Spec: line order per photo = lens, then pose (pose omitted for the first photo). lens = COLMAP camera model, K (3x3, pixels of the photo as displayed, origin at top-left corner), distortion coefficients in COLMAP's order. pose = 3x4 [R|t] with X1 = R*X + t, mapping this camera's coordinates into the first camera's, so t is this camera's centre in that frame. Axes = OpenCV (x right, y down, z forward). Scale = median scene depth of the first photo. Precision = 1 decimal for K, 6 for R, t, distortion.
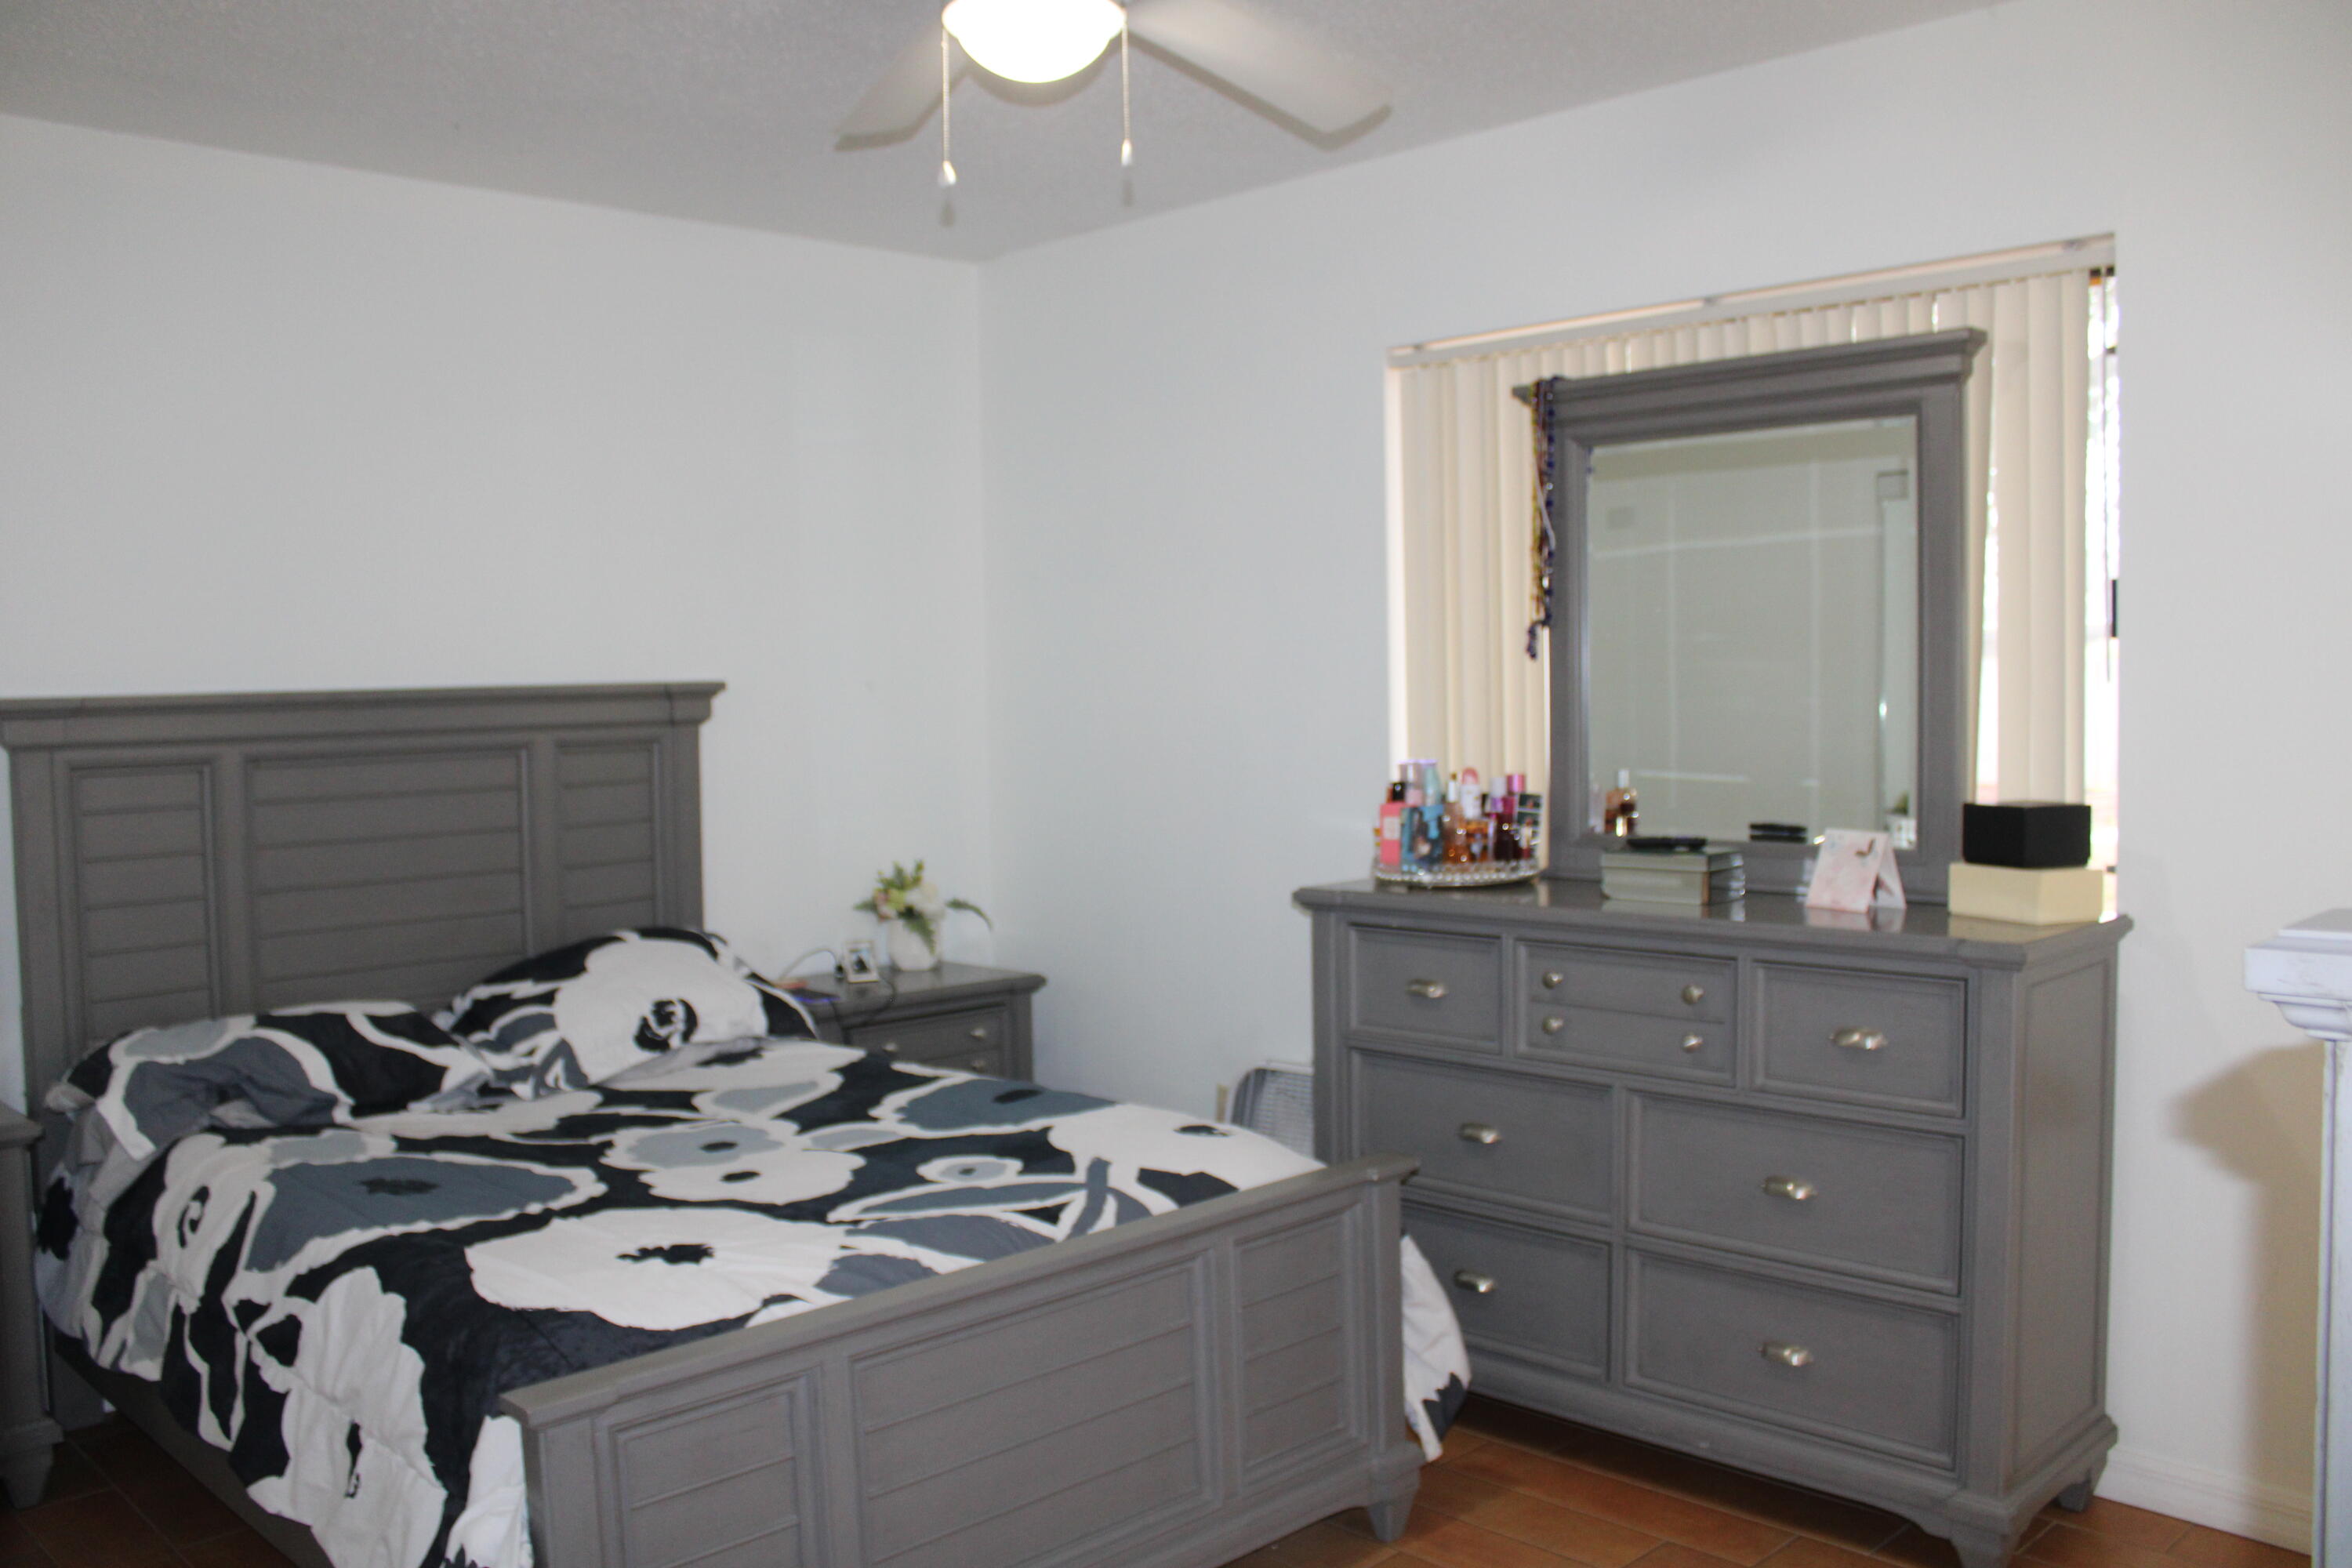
lens RADIAL K [[1939.3, 0, 1177.1], [0, 1939.3, 806.6], [0, 0, 1]] dist [-0.149930, 0.123163]
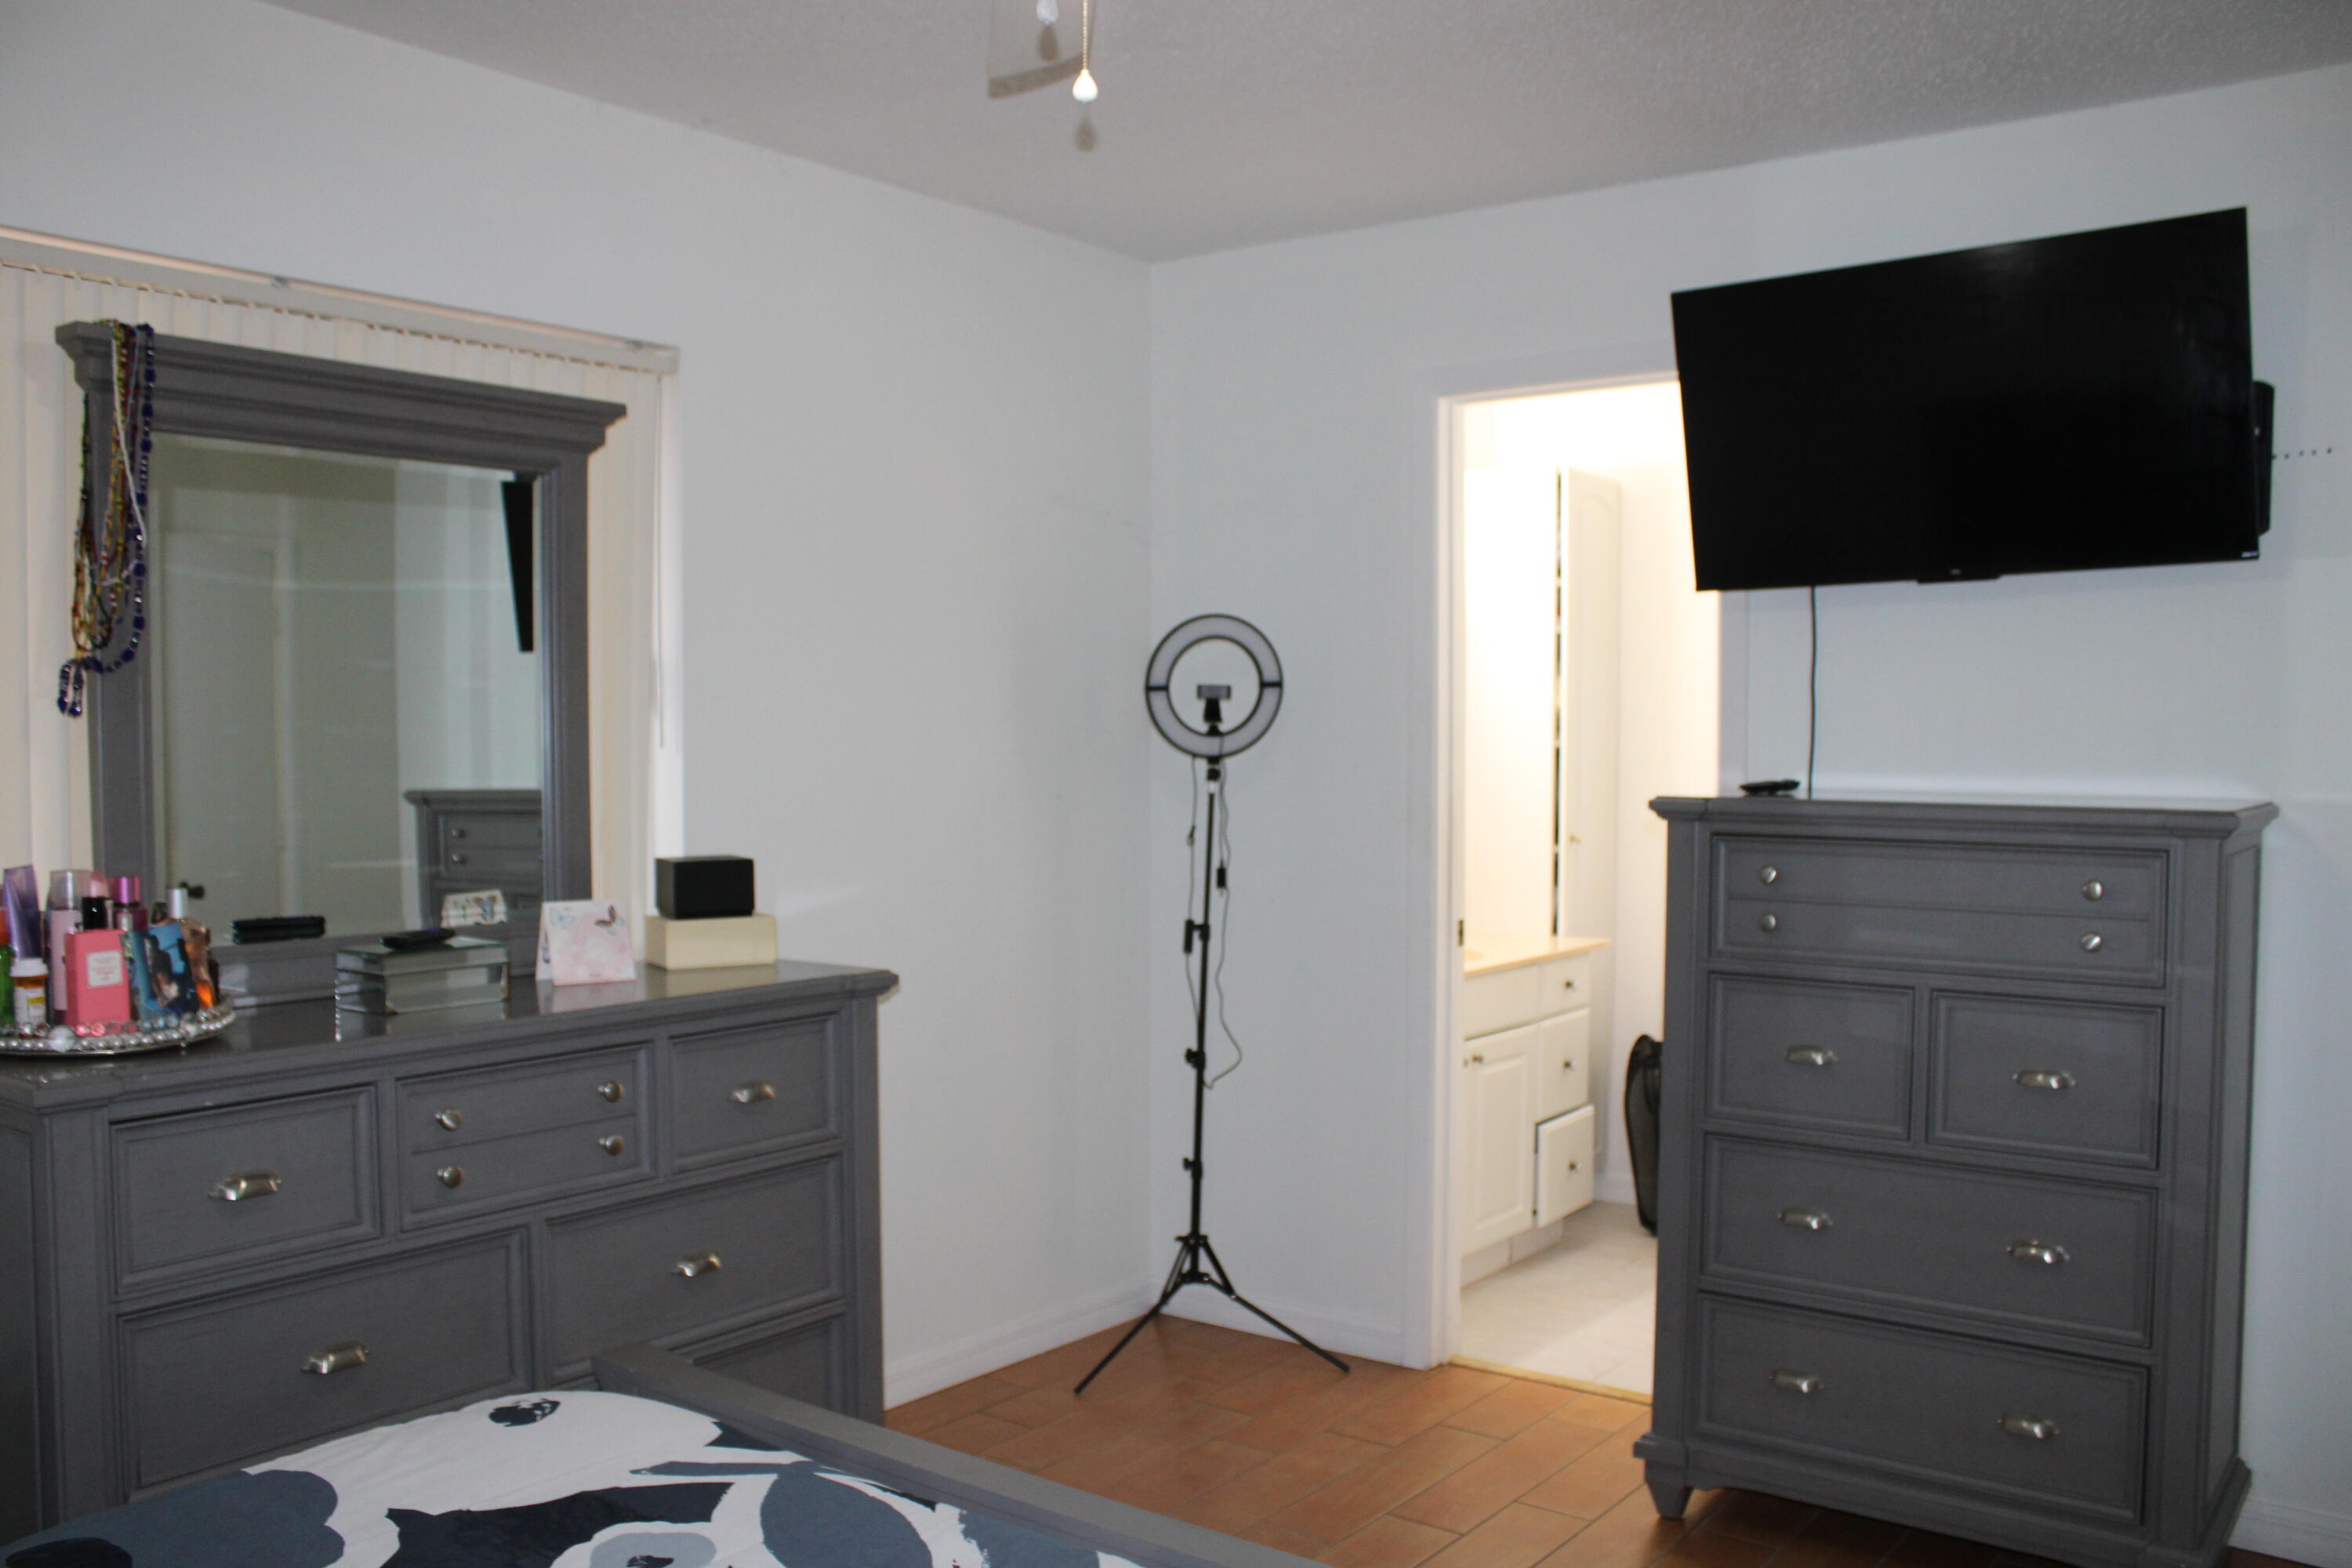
lens RADIAL K [[1939.3, 0, 1177.1], [0, 1939.3, 806.6], [0, 0, 1]] dist [-0.149930, 0.123163]
pose [[-0.141280, -0.018861, 0.989790, -0.575351], [0.067989, 0.997273, 0.028708, -0.037749], [-0.987632, 0.071351, -0.139612, 0.747236]]
